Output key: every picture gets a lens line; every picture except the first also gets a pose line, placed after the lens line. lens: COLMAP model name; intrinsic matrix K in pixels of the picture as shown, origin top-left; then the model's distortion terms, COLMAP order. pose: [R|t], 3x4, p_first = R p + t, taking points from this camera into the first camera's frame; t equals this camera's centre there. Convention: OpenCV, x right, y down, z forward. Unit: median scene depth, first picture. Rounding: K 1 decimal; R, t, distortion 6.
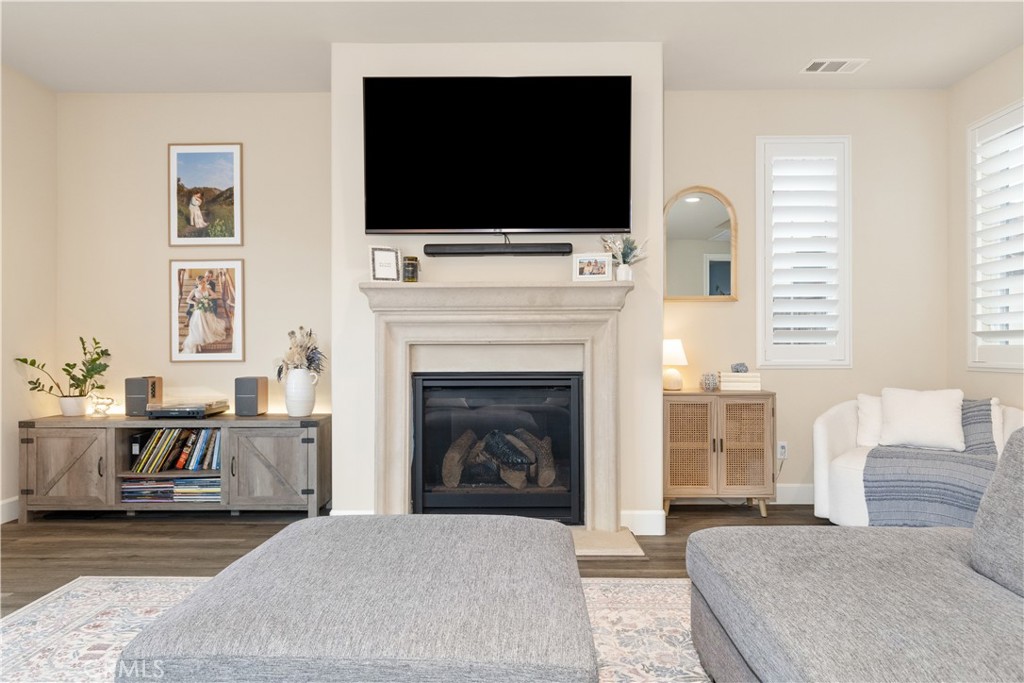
lens RADIAL K [[650.7, 0, 513.9], [0, 650.7, 344.8], [0, 0, 1]] dist [0.011635, 0.001032]
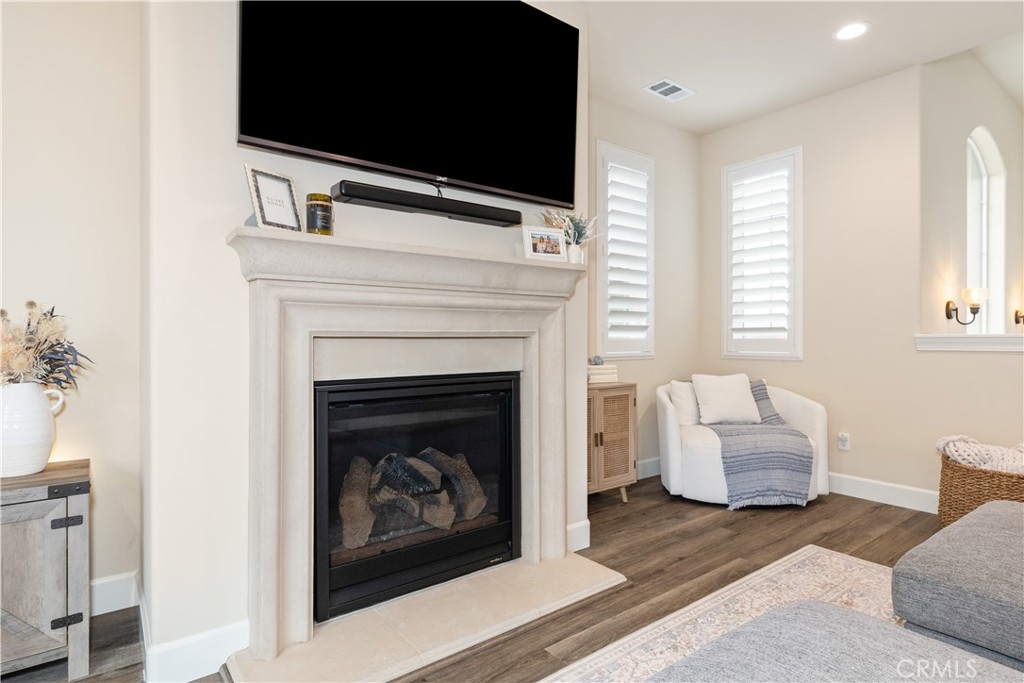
lens RADIAL K [[547.4, 0, 511.9], [0, 547.4, 336.3], [0, 0, 1]] dist [0.001016, -0.000102]
pose [[0.776144, 0.003916, 0.630543, -0.345495], [-0.004641, 0.999989, -0.000497, -0.001659], [-0.630538, -0.002541, 0.776154, 0.480884]]
